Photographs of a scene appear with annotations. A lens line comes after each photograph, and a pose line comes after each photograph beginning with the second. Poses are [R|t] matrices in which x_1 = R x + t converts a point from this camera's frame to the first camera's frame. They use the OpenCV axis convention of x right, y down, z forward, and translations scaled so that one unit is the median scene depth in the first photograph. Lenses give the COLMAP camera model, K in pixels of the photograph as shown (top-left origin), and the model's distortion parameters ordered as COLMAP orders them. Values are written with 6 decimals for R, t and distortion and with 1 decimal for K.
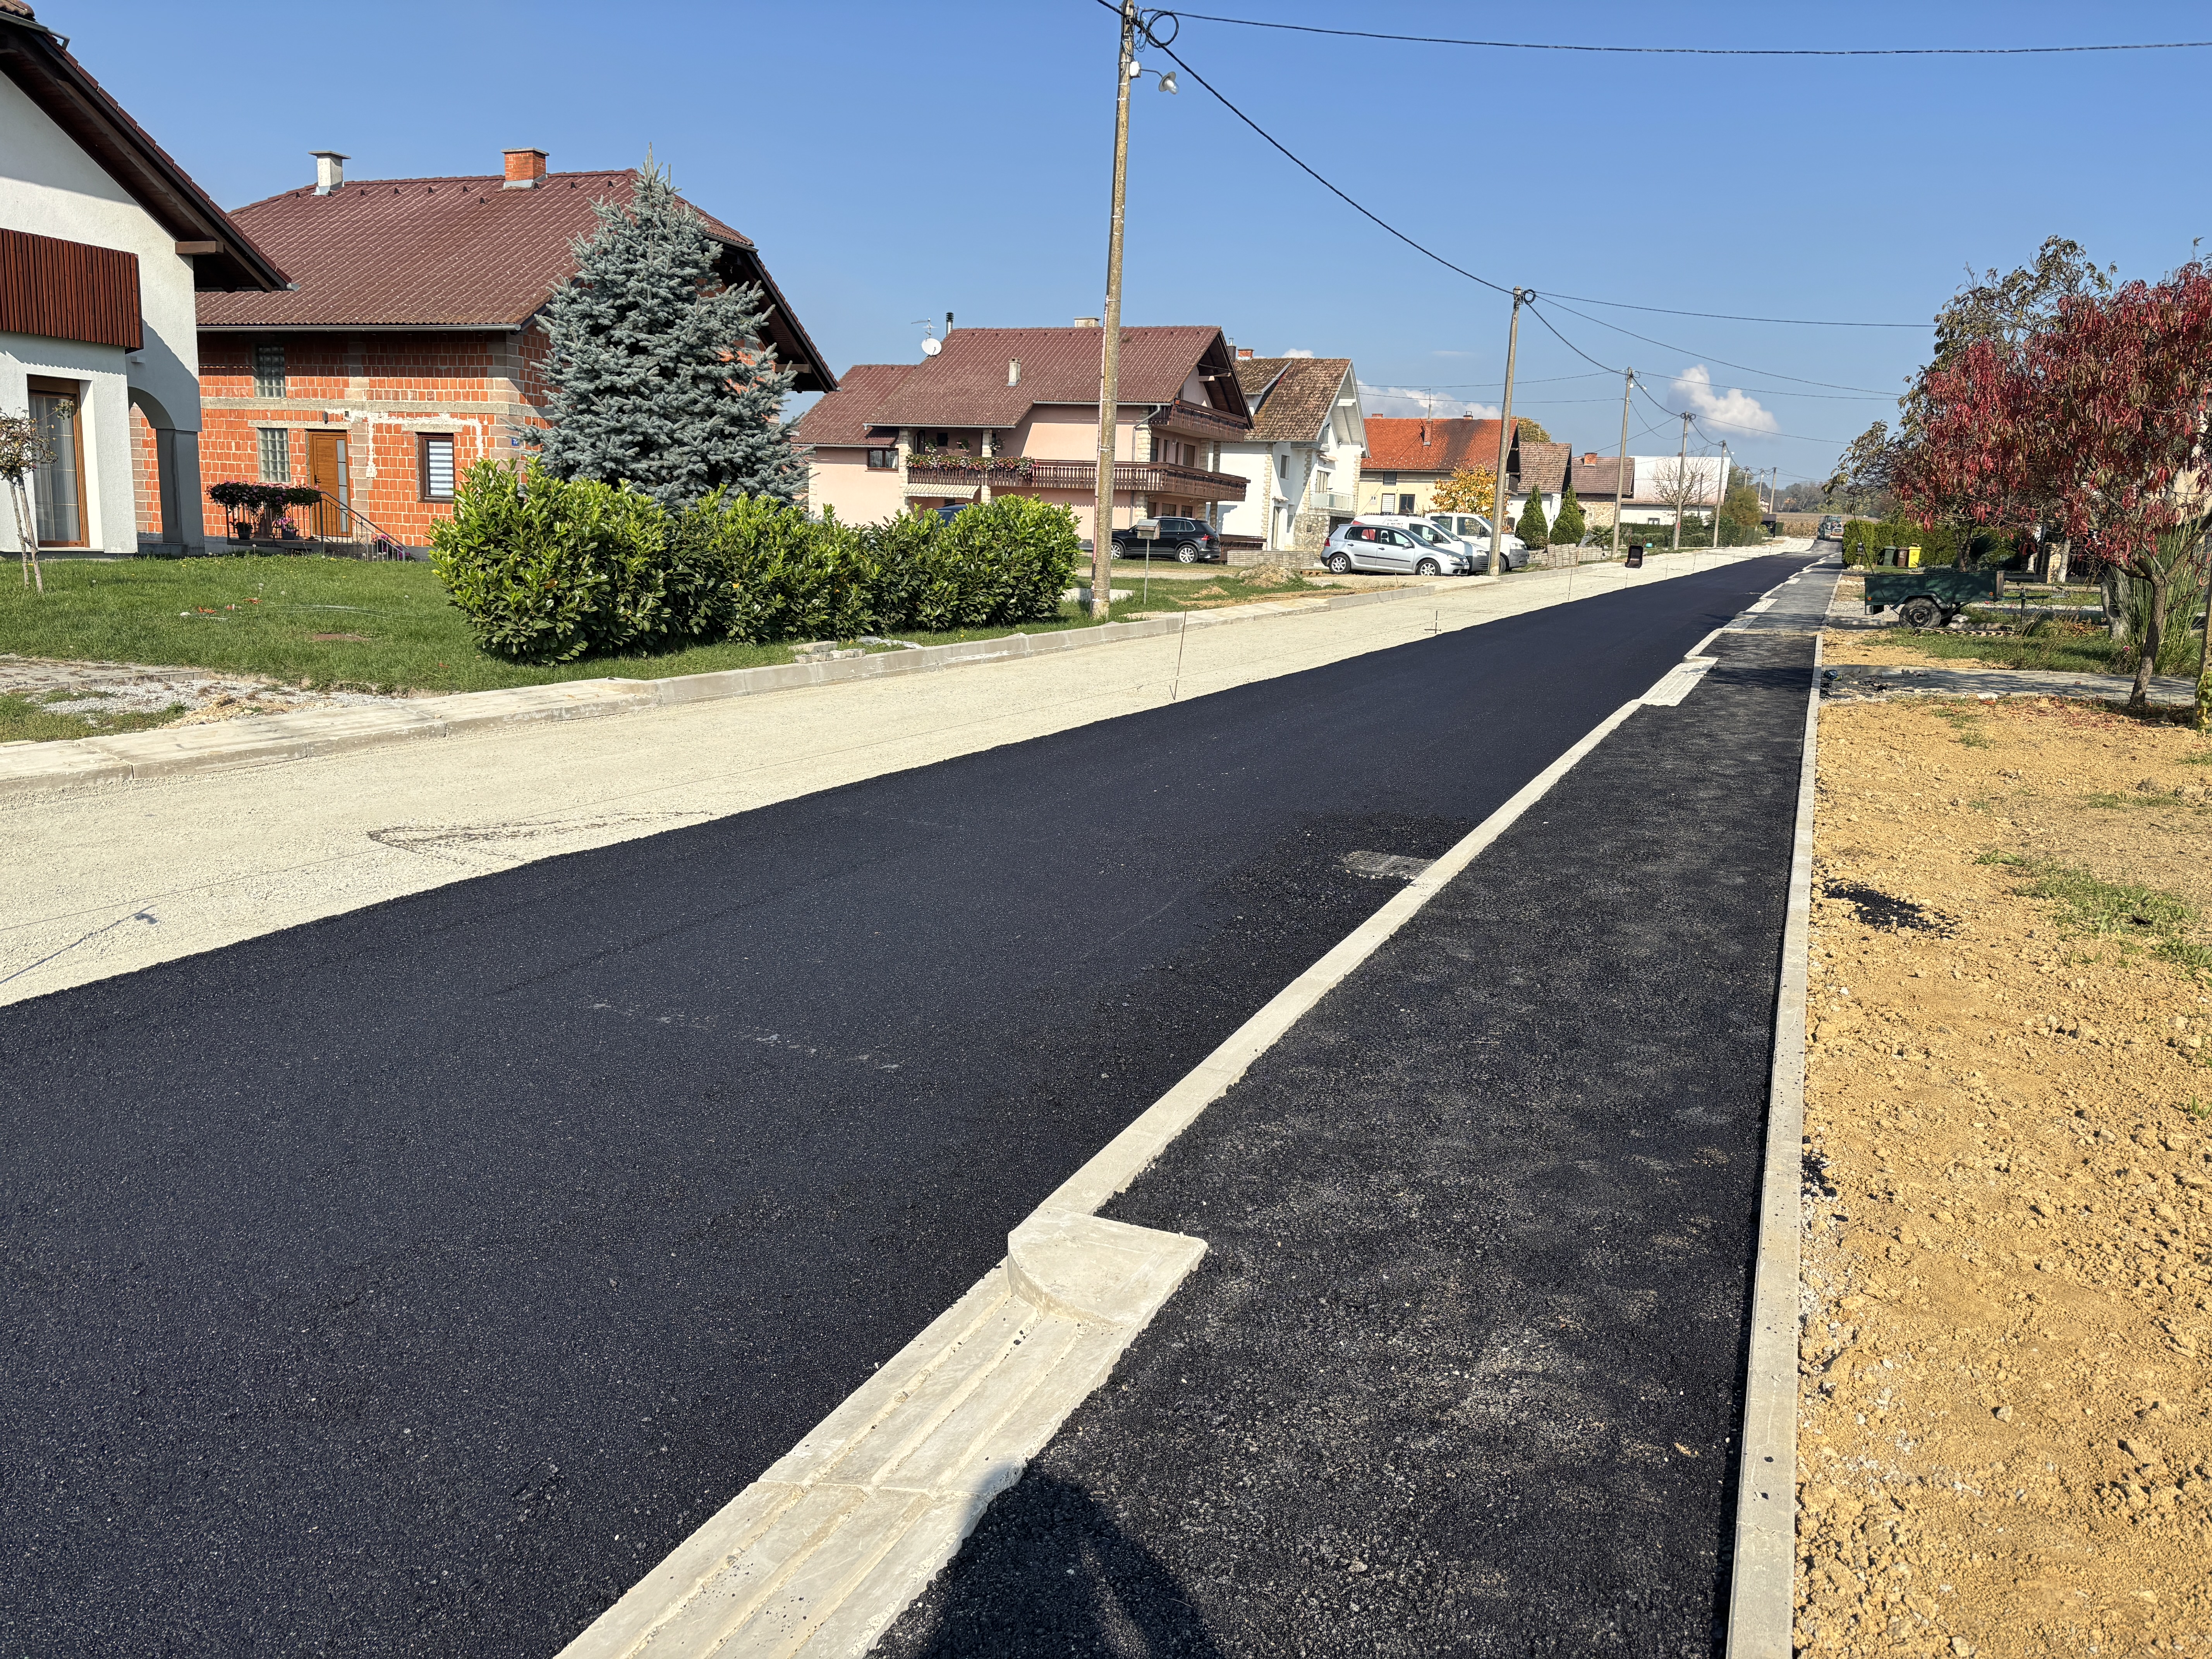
lens RADIAL K [[1677.9, 0, 1091.0], [0, 1677.9, 849.8], [0, 0, 1]] dist [0.057525, -0.065573]
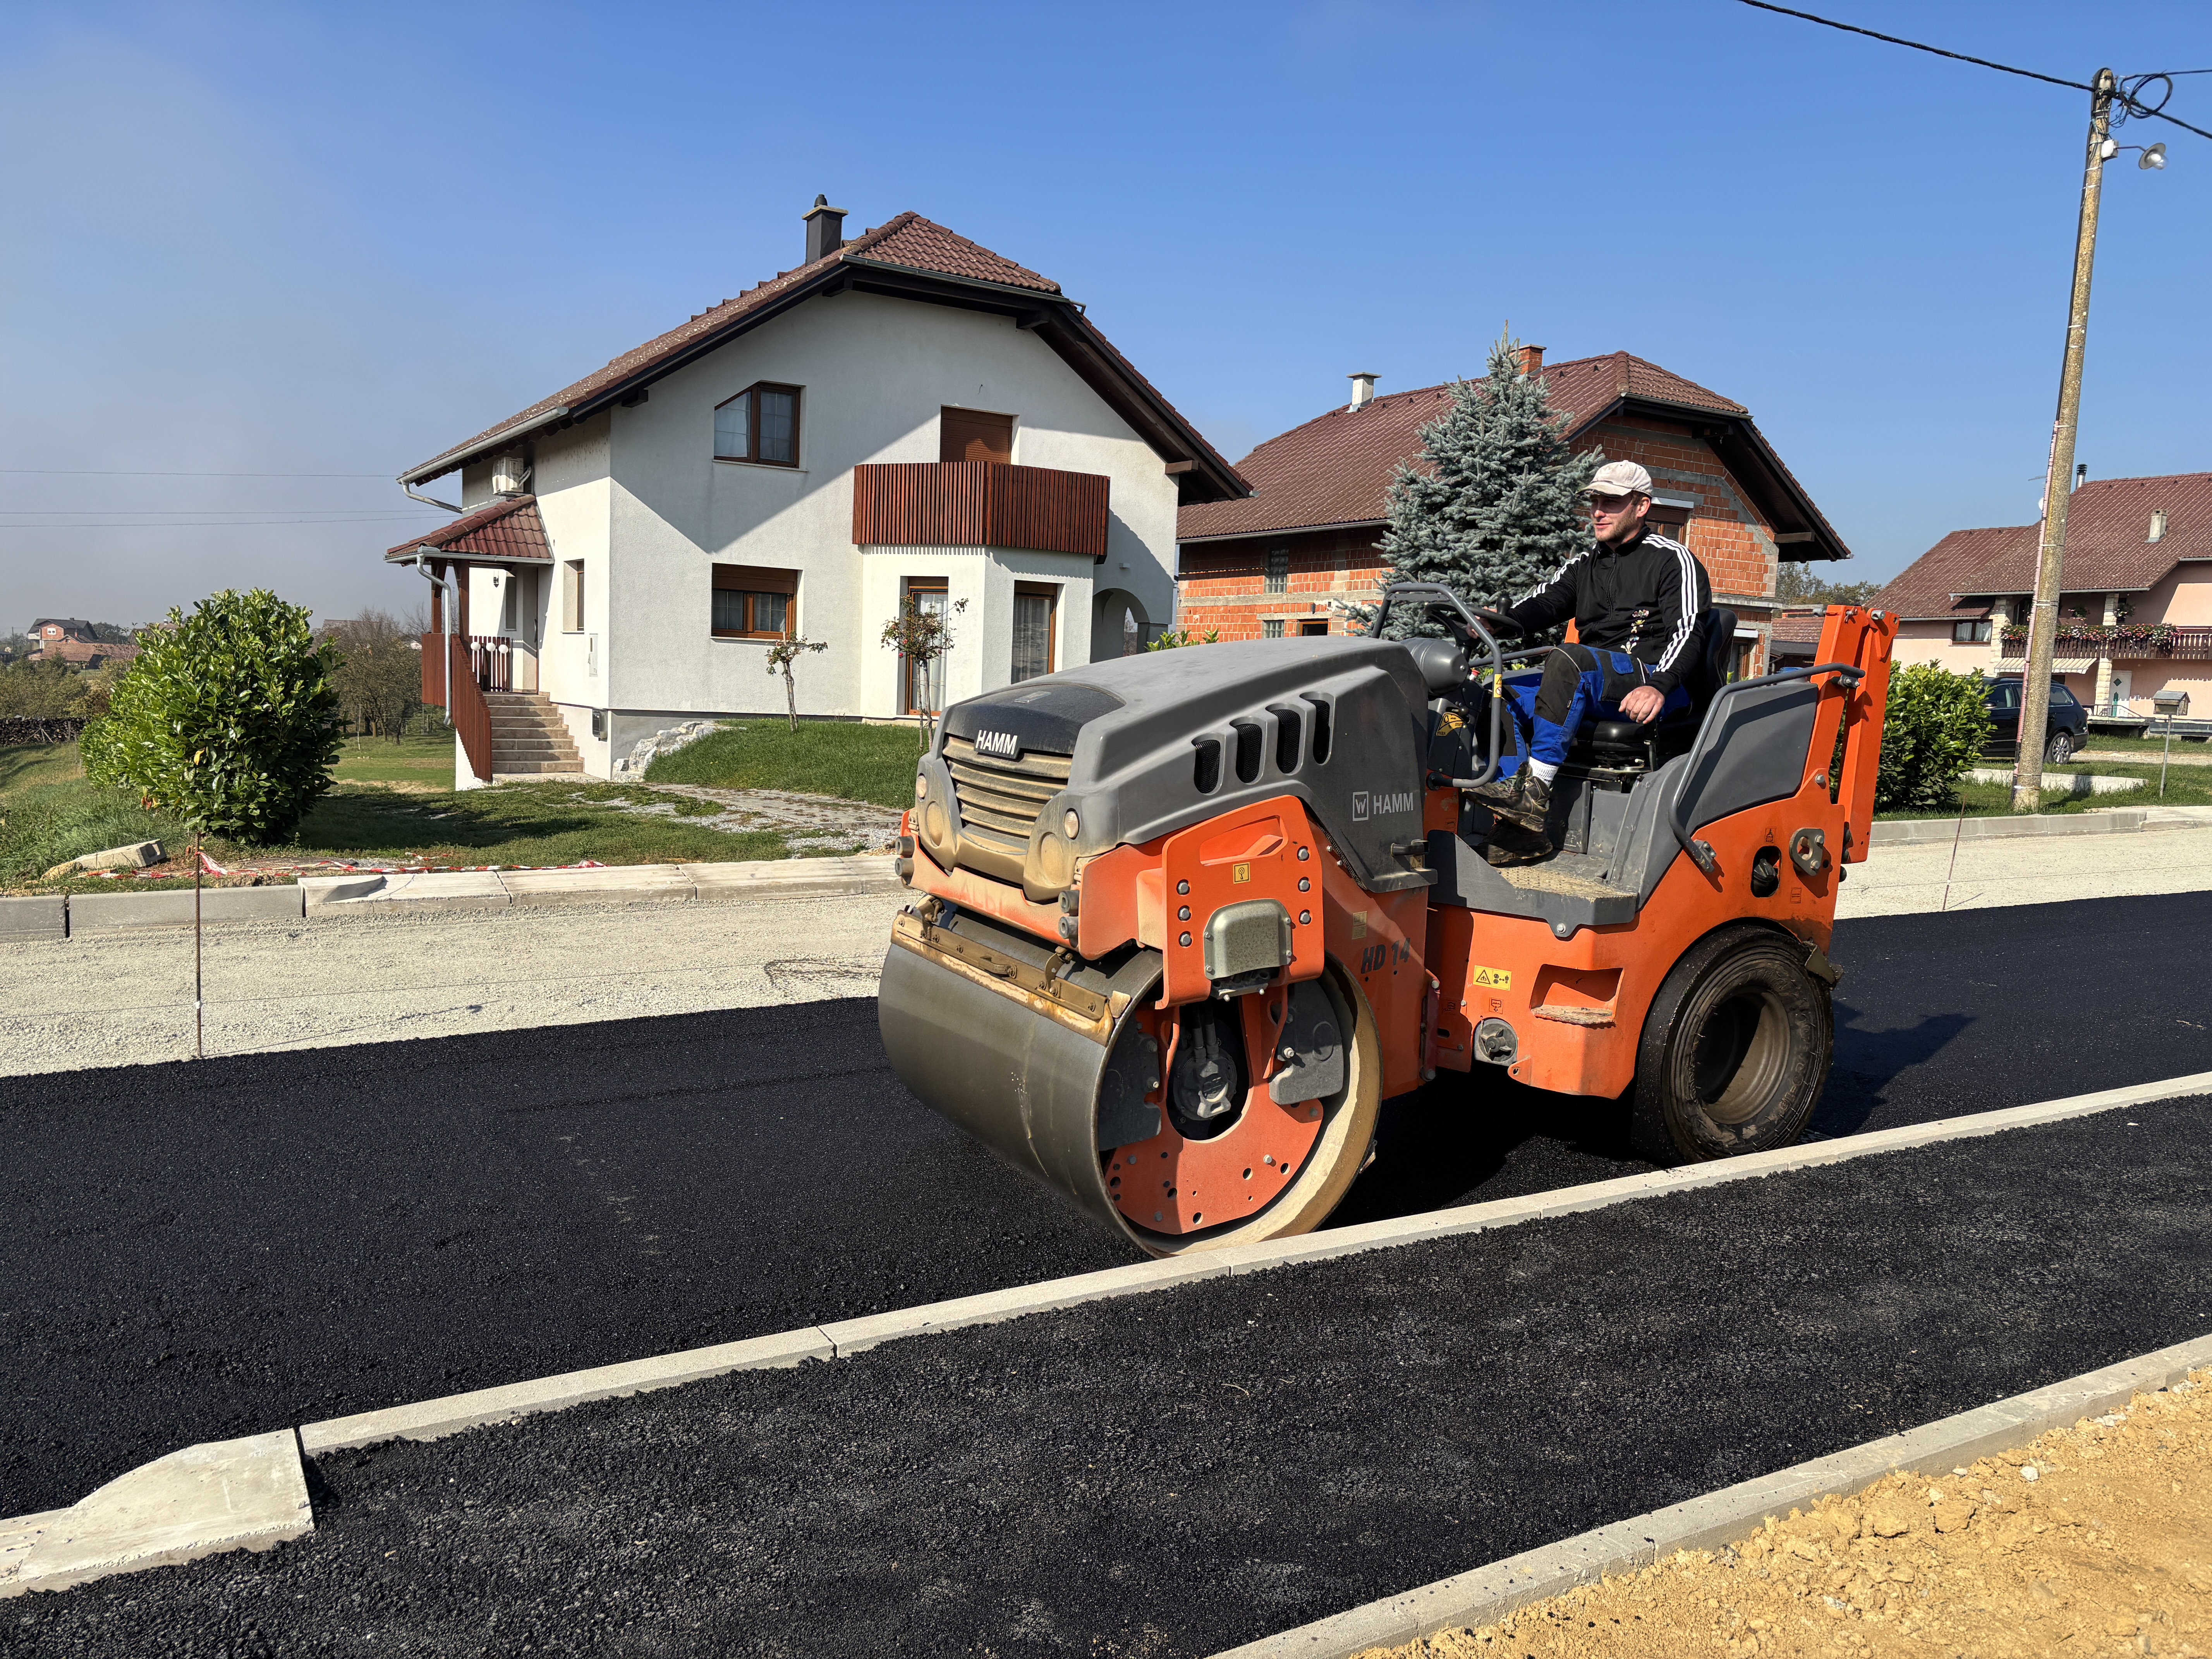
lens RADIAL K [[1677.9, 0, 1089.4], [0, 1677.9, 844.5], [0, 0, 1]] dist [0.057525, -0.065573]
pose [[0.791062, 0.050962, -0.609609, 0.122801], [-0.118434, 0.990428, -0.070889, -0.010111], [0.600161, 0.128276, 0.789526, 0.081417]]
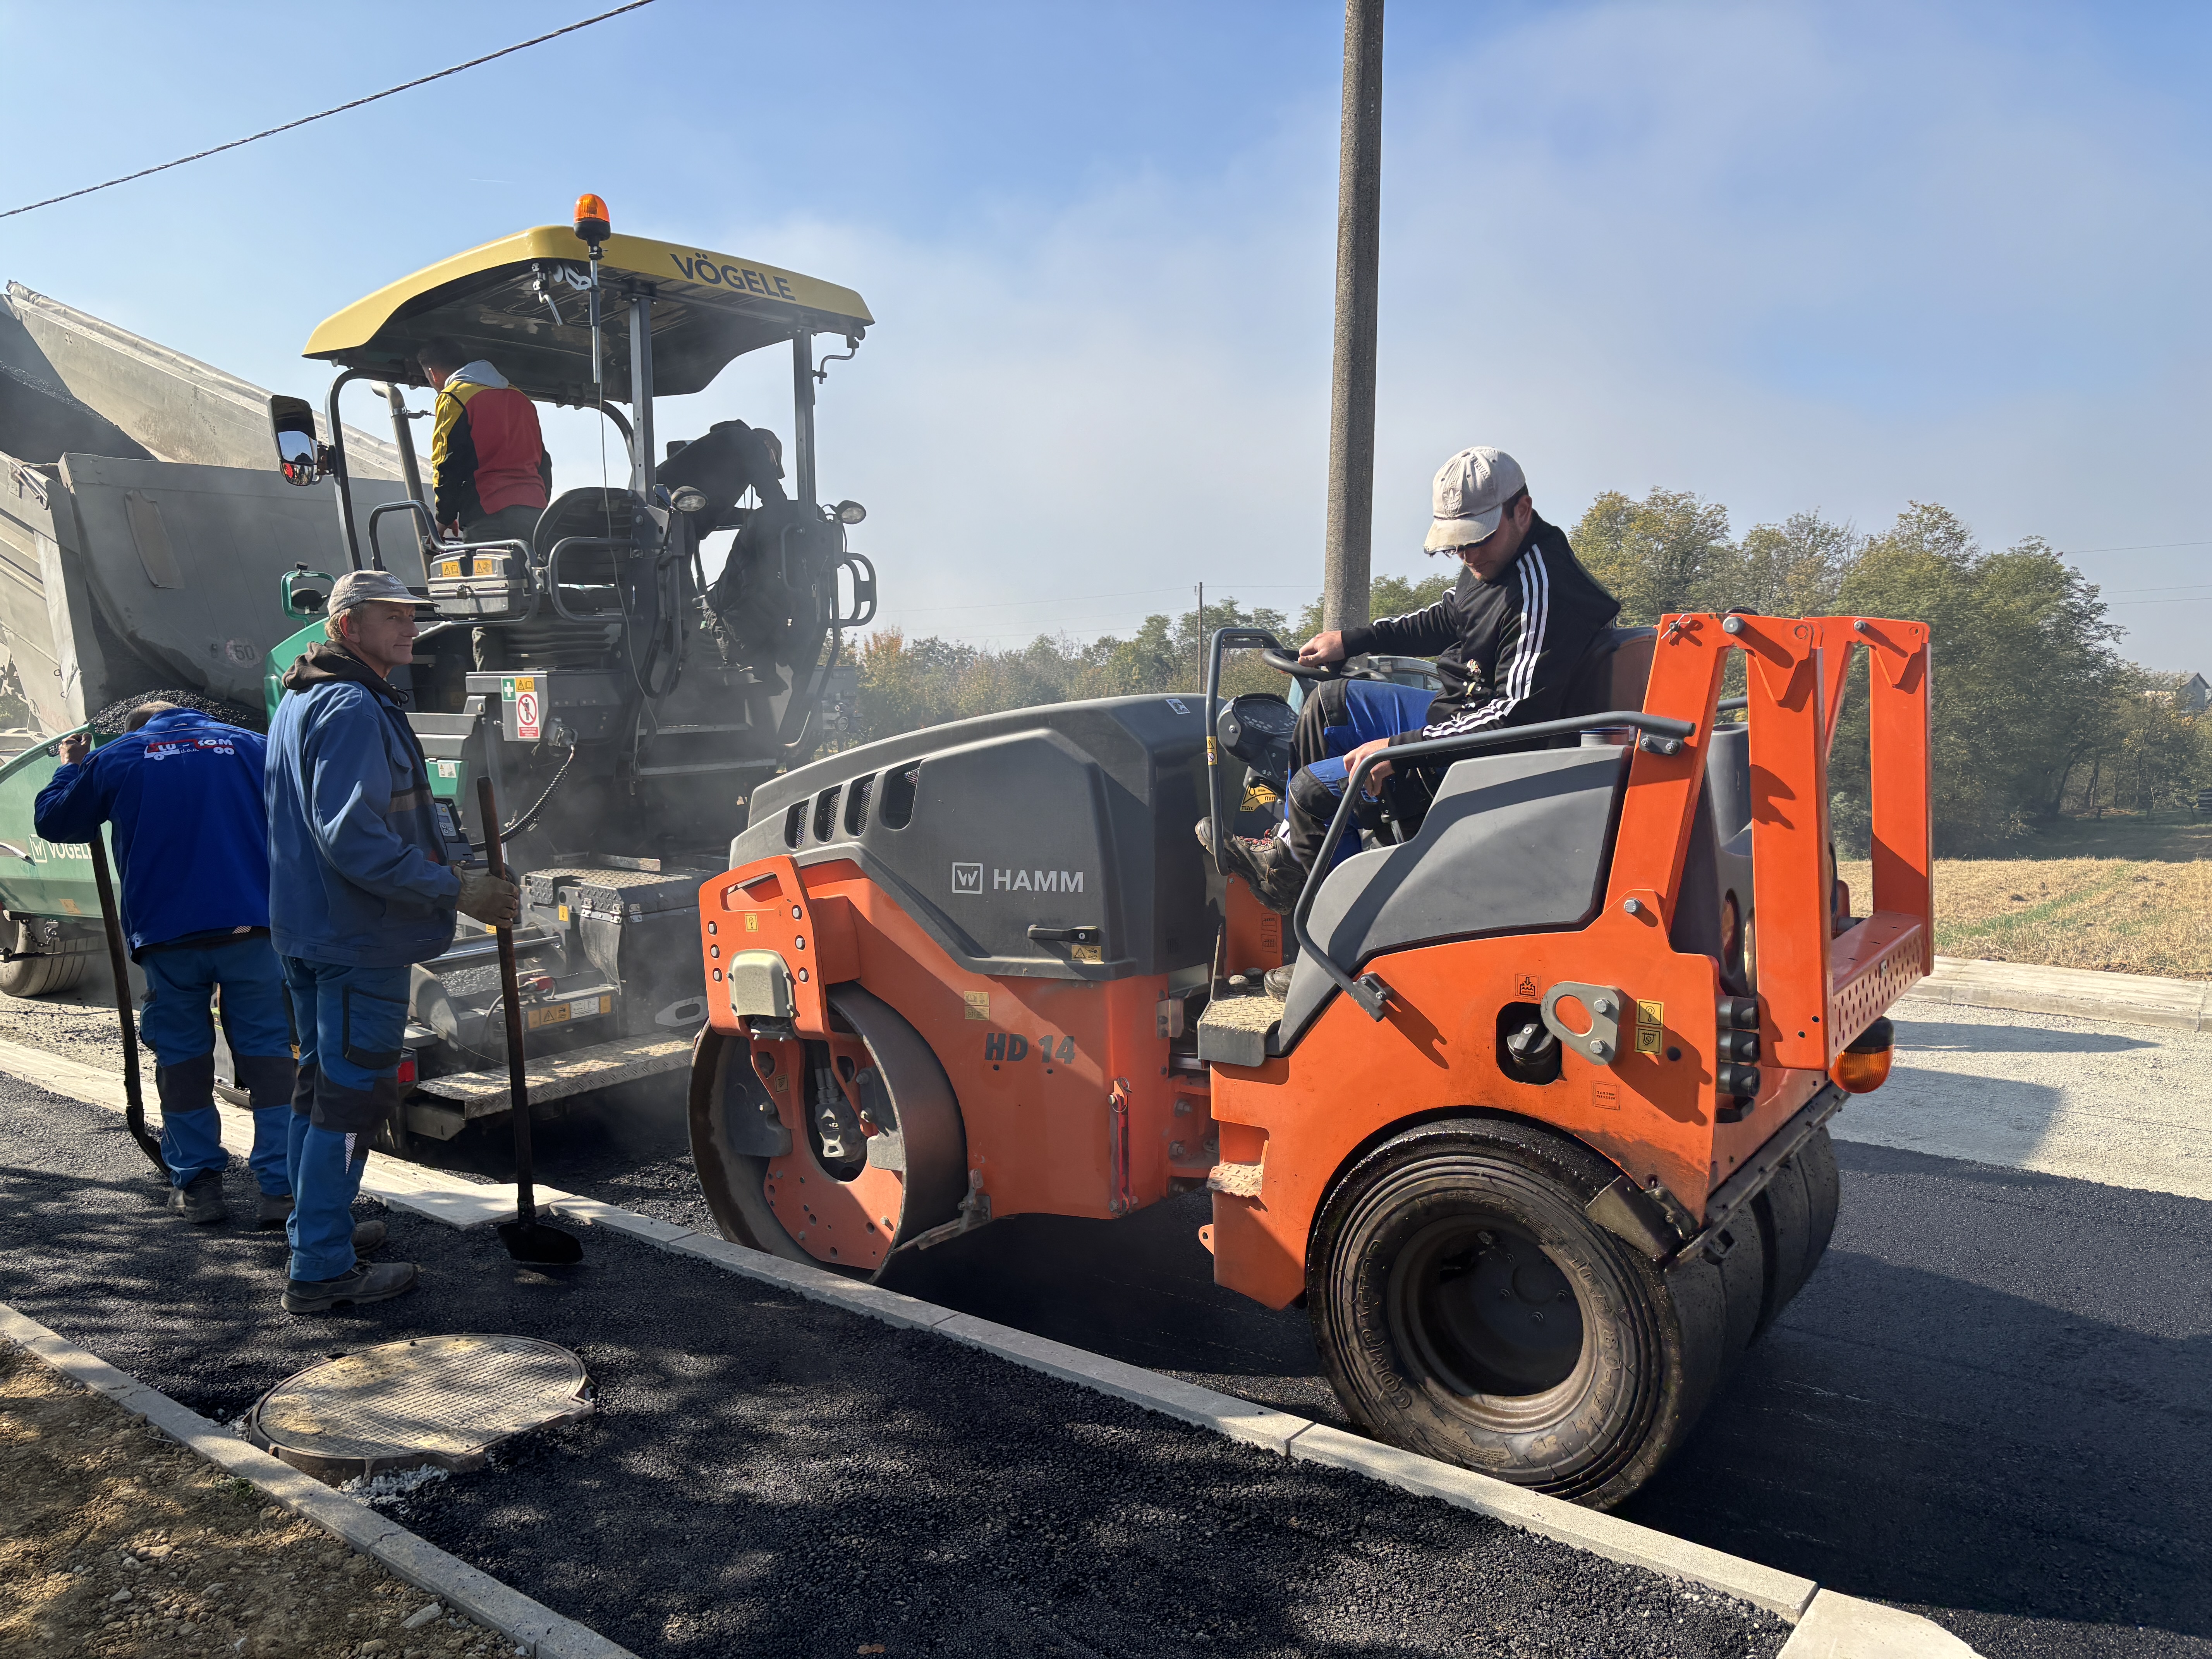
lens RADIAL K [[1677.9, 0, 1094.1], [0, 1677.9, 819.1], [0, 0, 1]] dist [0.057525, -0.065573]
pose [[-0.240590, 0.025253, -0.970298, 0.177707], [-0.202596, 0.976336, 0.075645, -0.040911], [0.949248, 0.214778, -0.229780, 0.236877]]
